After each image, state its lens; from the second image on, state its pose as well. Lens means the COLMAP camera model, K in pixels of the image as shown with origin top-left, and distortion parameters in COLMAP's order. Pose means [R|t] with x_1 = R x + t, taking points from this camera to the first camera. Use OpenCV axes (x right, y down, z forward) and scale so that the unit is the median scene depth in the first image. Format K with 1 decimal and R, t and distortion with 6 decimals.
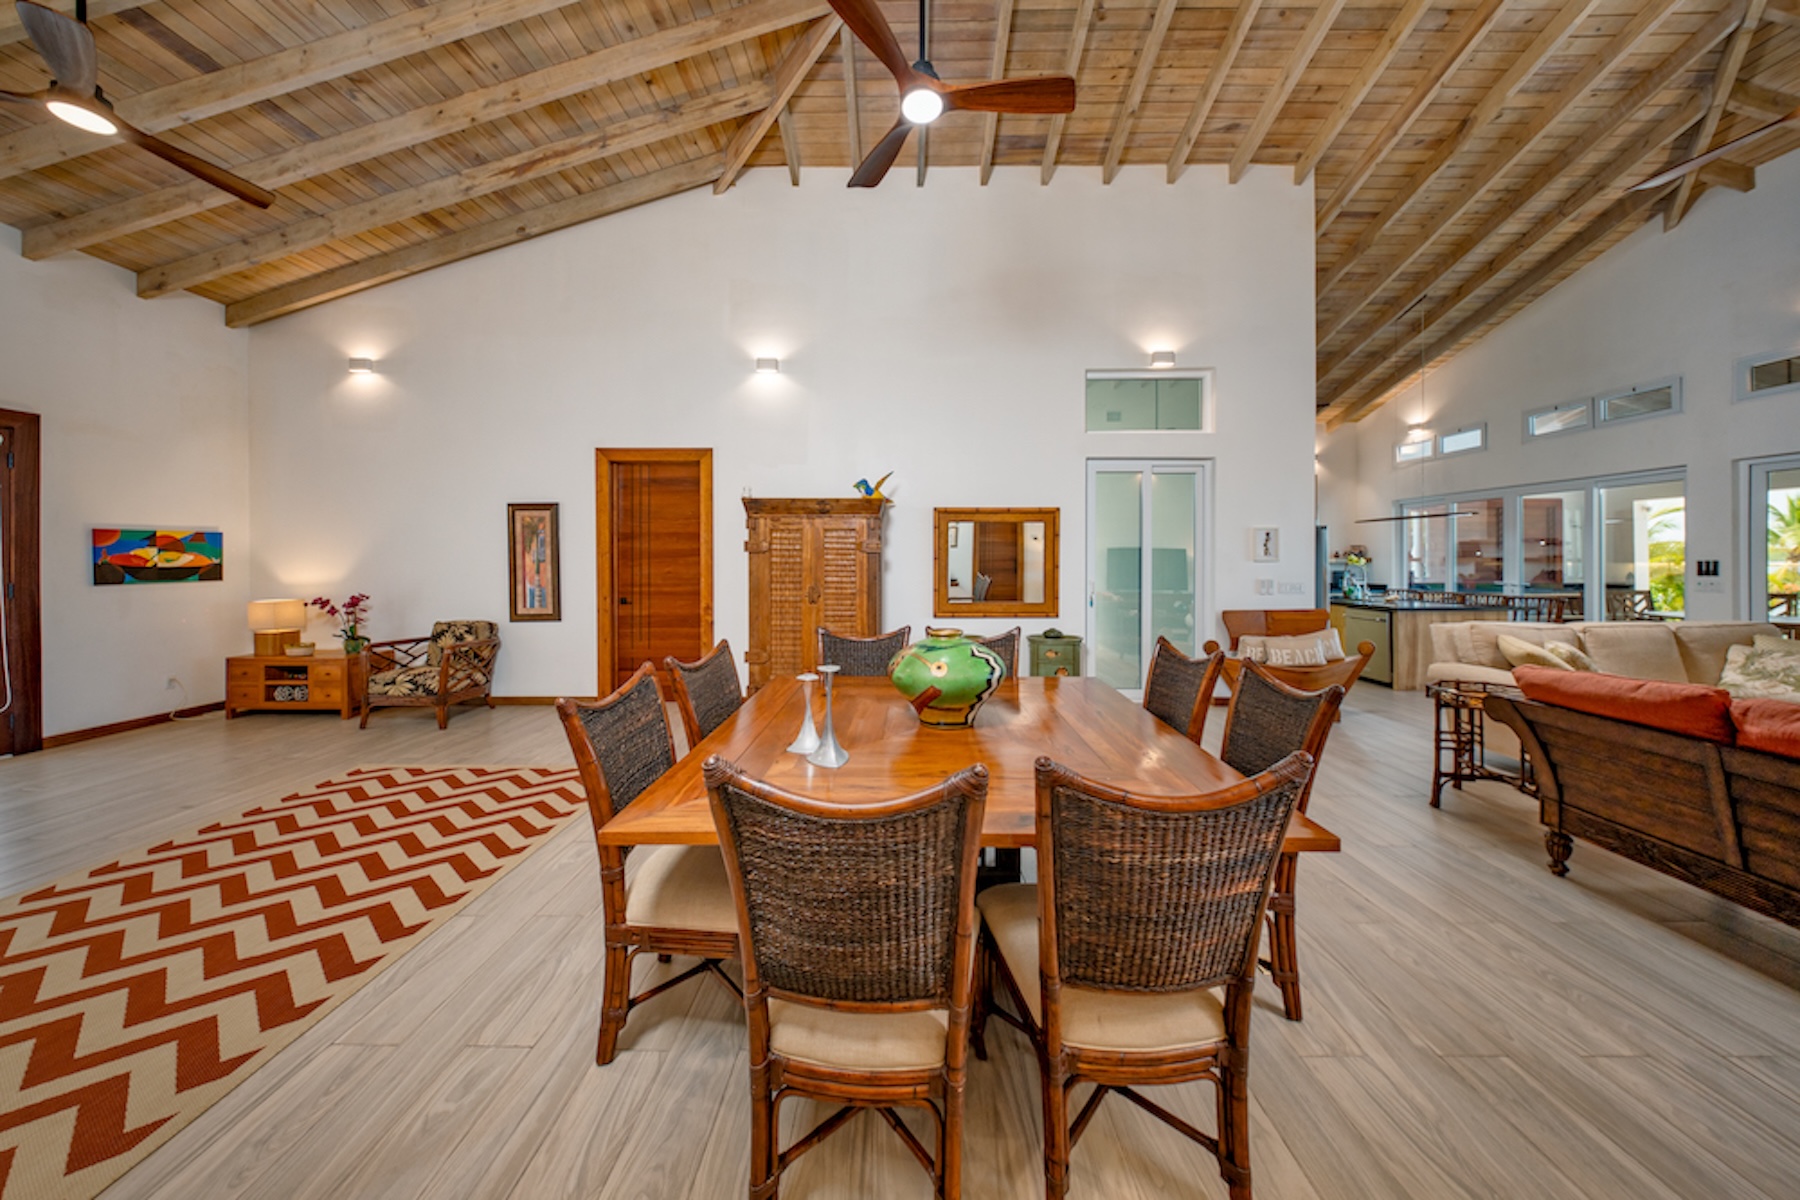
lens RADIAL K [[565.5, 0, 901.3], [0, 565.5, 557.3], [0, 0, 1]] dist [0.000764, -0.001411]
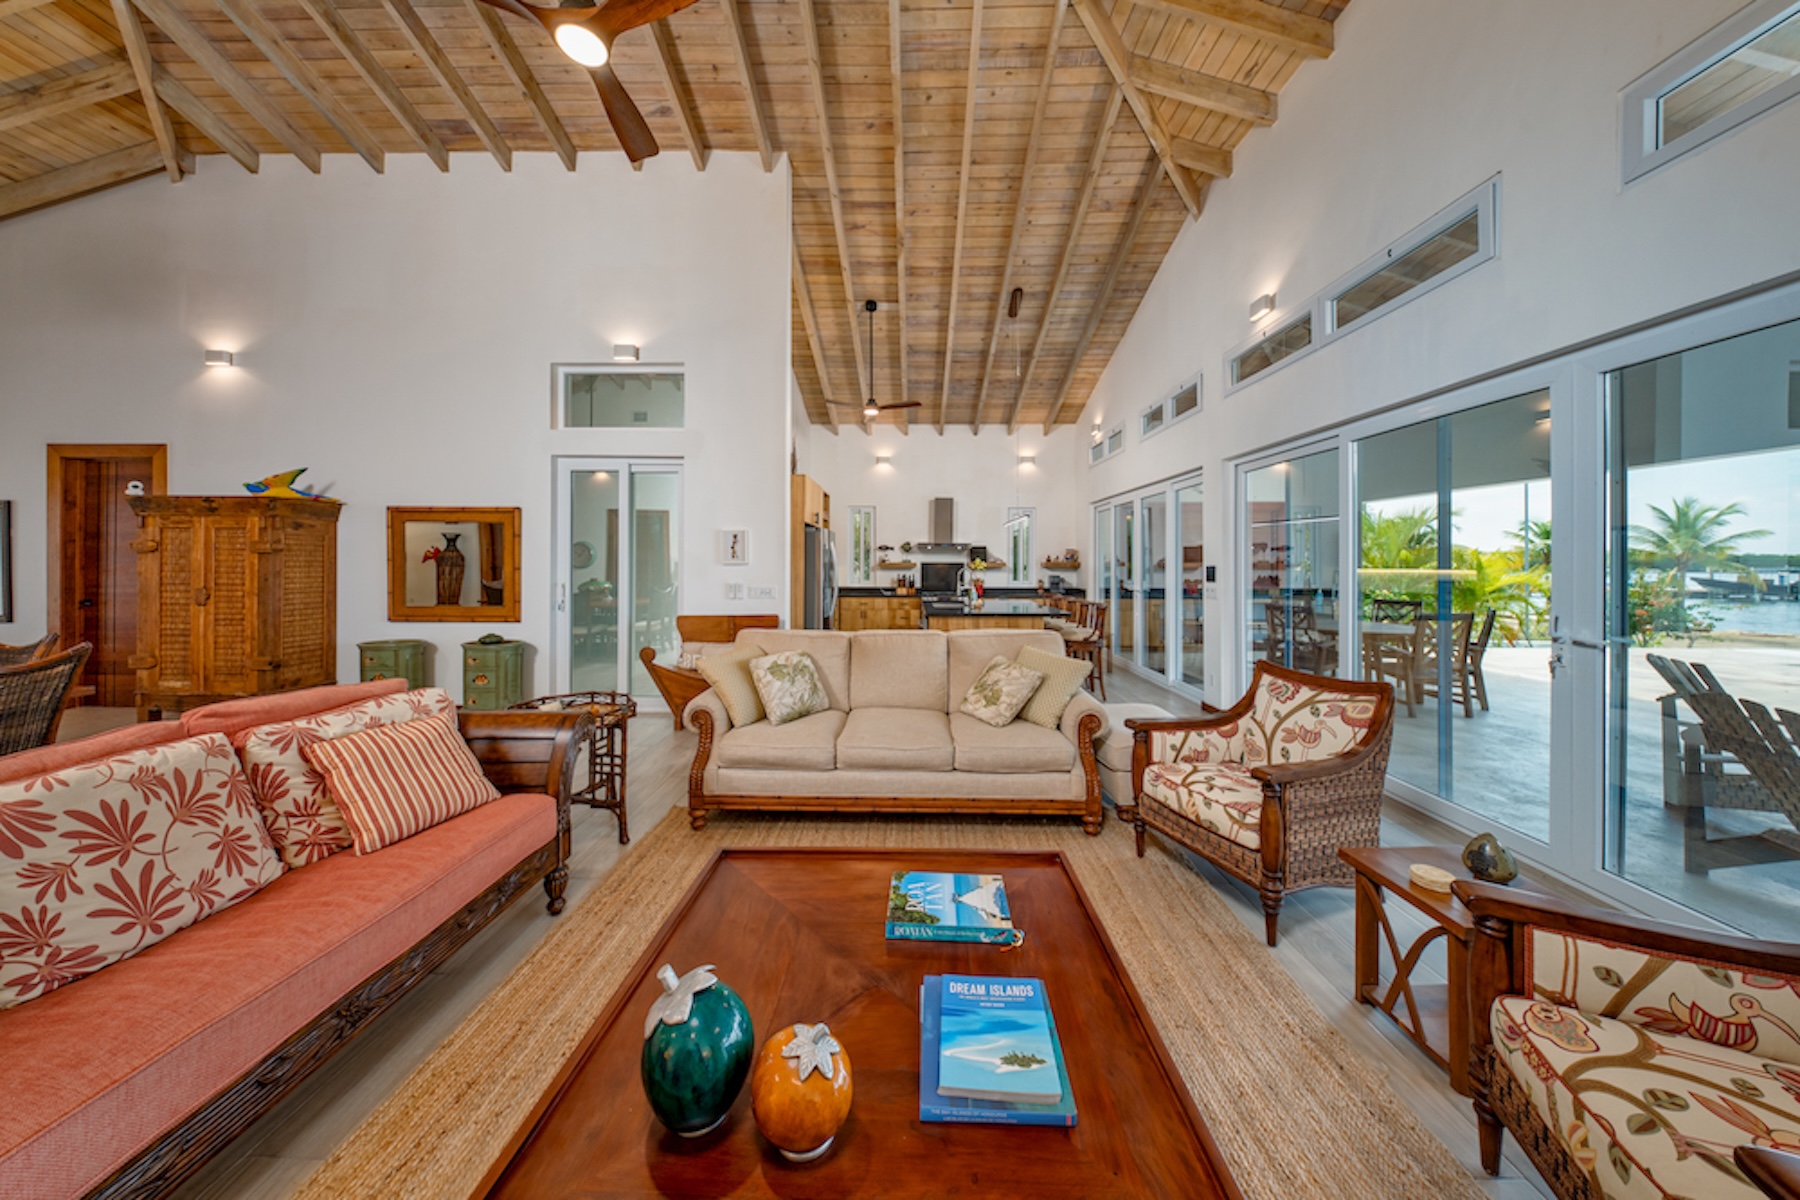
lens RADIAL K [[590.5, 0, 900.5], [0, 590.5, 561.1], [0, 0, 1]] dist [-0.000748, -0.000034]
pose [[0.999985, 0.004866, -0.002597, 0.914428], [-0.004864, 0.999988, 0.000477, -0.000597], [0.002600, -0.000464, 0.999997, 0.001011]]
